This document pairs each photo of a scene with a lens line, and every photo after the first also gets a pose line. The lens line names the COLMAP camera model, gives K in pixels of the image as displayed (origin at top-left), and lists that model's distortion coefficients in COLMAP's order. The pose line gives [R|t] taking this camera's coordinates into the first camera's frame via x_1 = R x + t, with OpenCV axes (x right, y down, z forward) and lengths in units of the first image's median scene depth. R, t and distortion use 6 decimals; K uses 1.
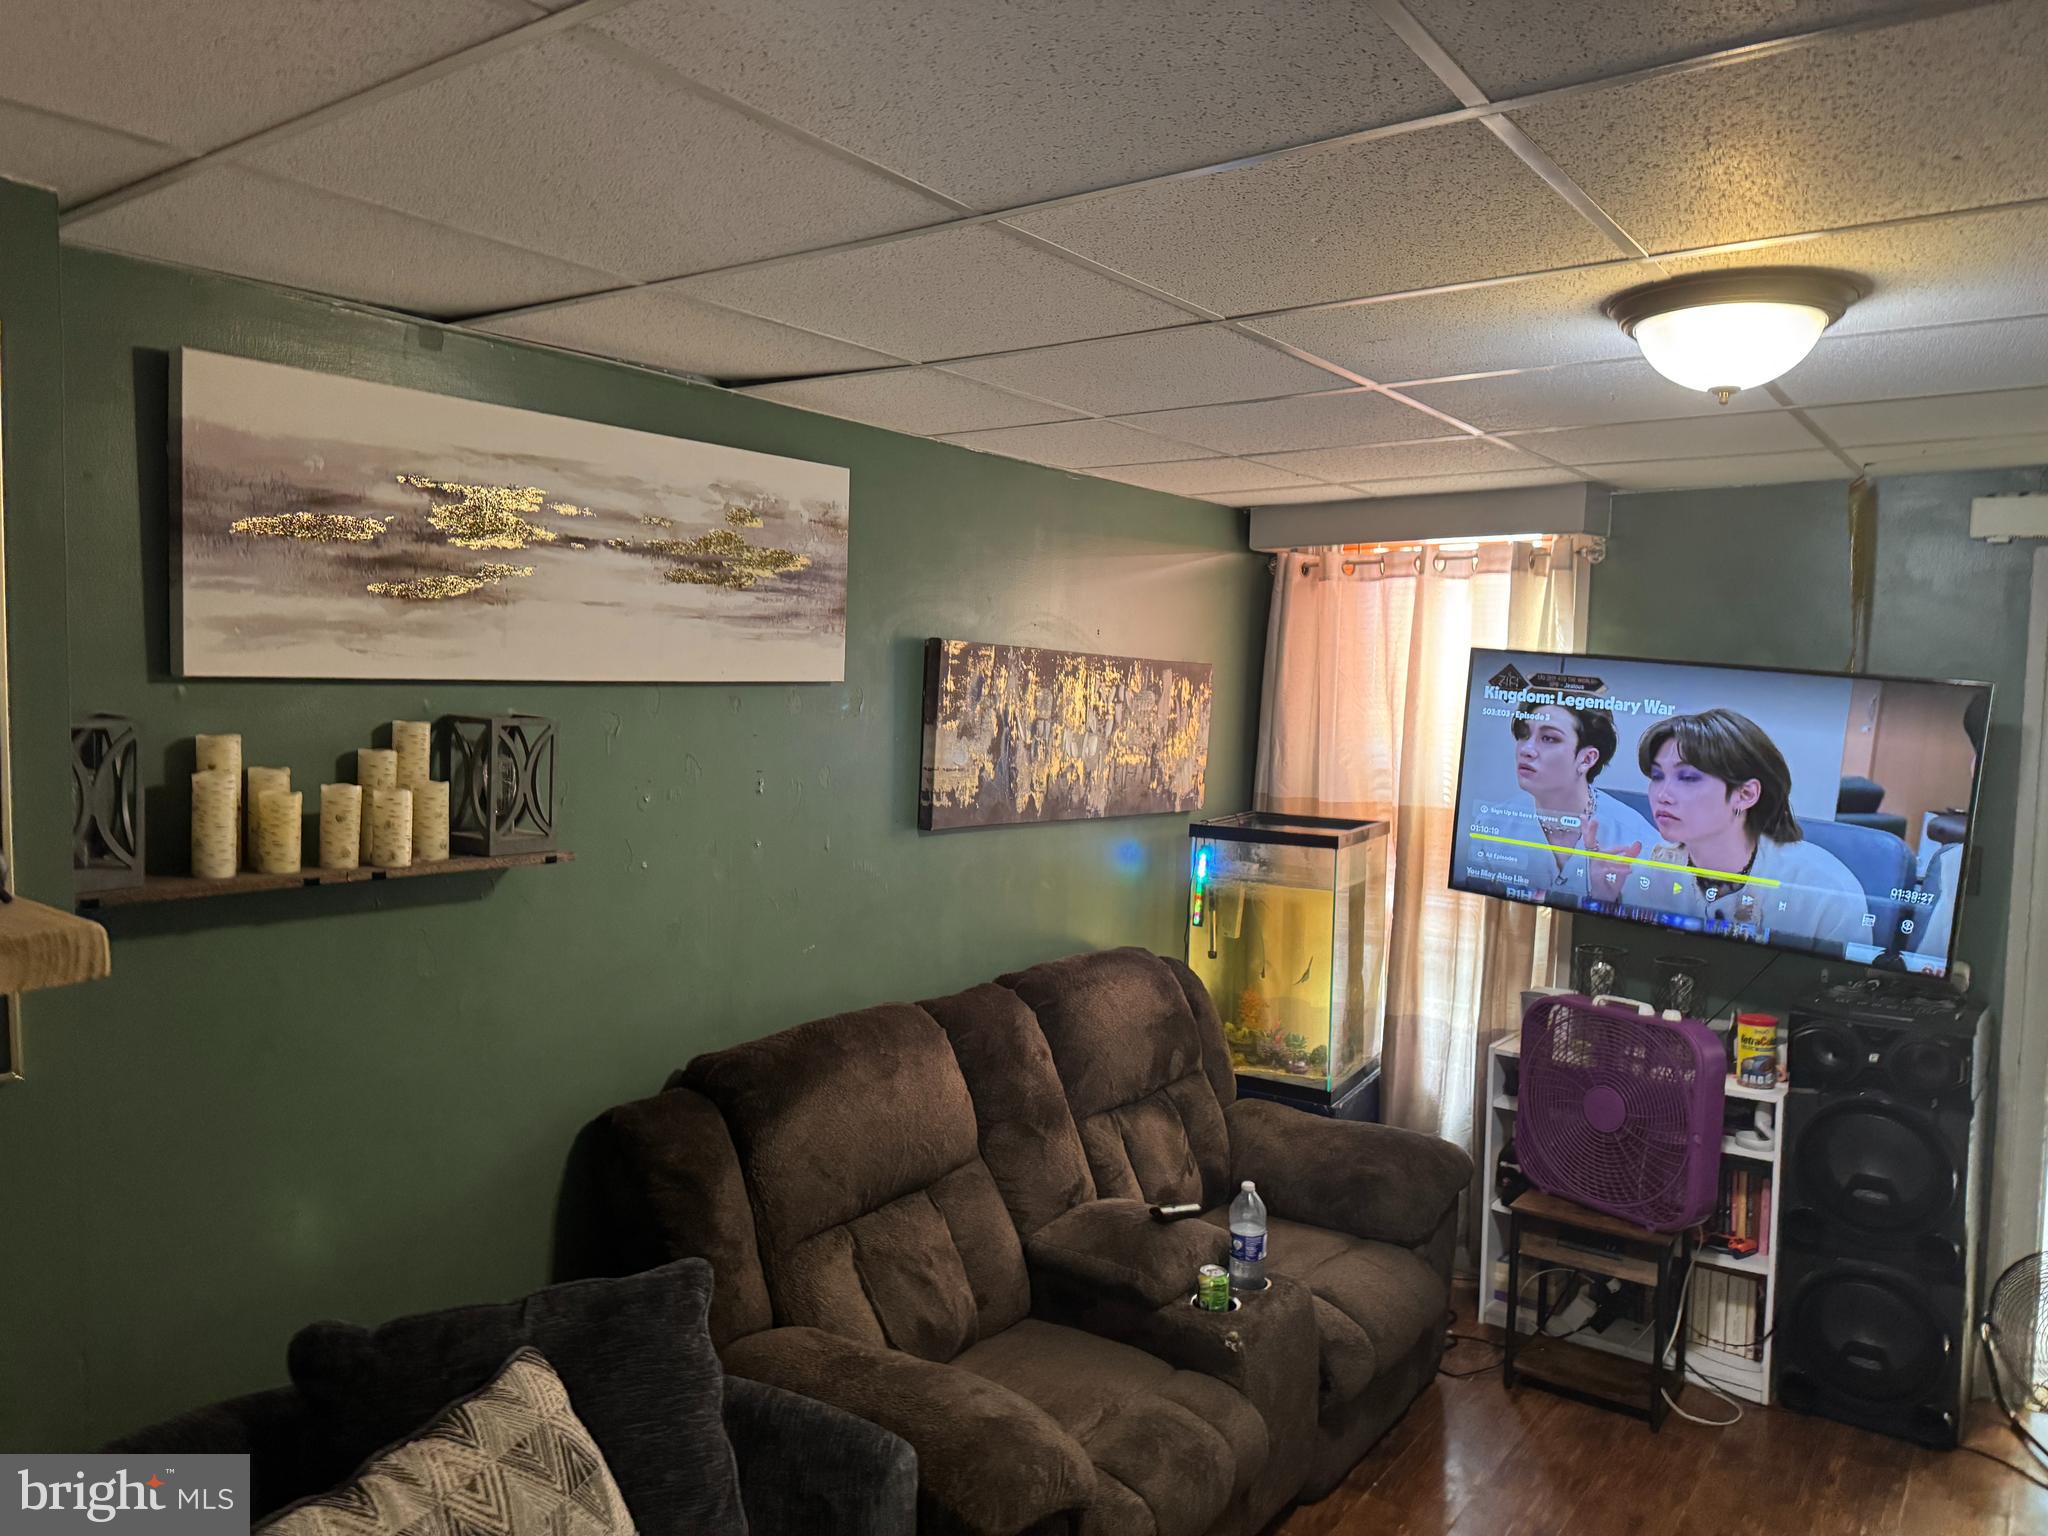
lens RADIAL K [[1465.9, 0, 1025.7], [0, 1465.9, 878.7], [0, 0, 1]] dist [0.022482, -0.005200]
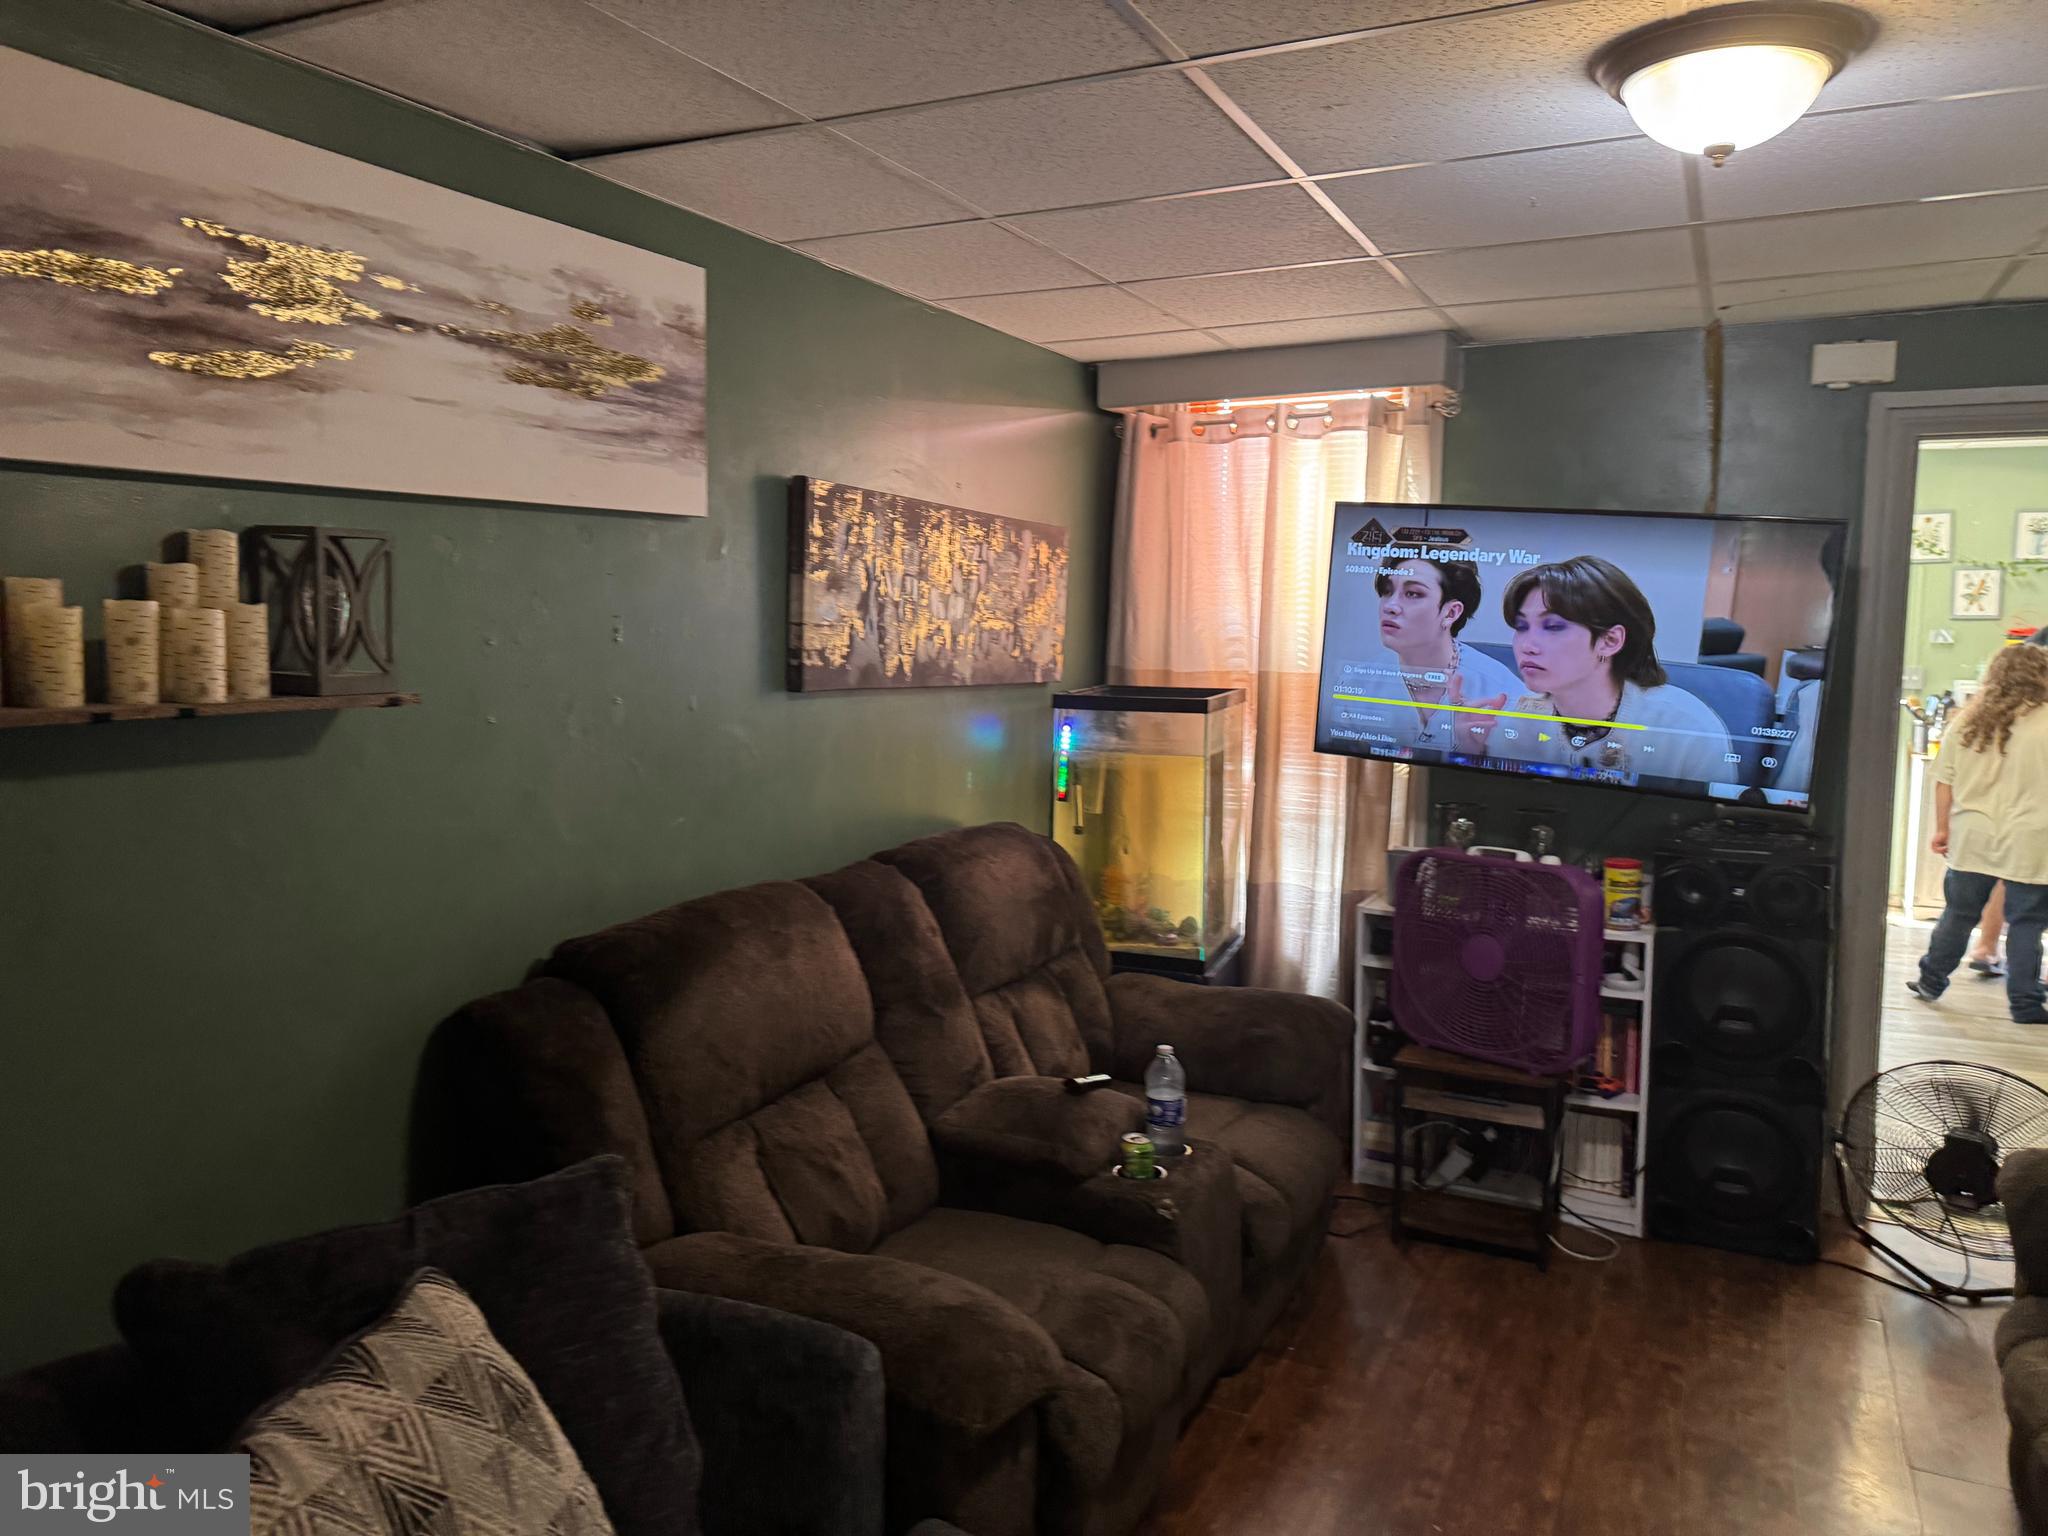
lens RADIAL K [[1439.4, 0, 1035.0], [0, 1439.4, 847.6], [0, 0, 1]] dist [0.086942, -0.114661]
pose [[0.985128, -0.040301, 0.167032, -0.074141], [0.035339, 0.998844, 0.032572, 0.039001], [-0.168151, -0.026185, 0.985413, 0.080901]]
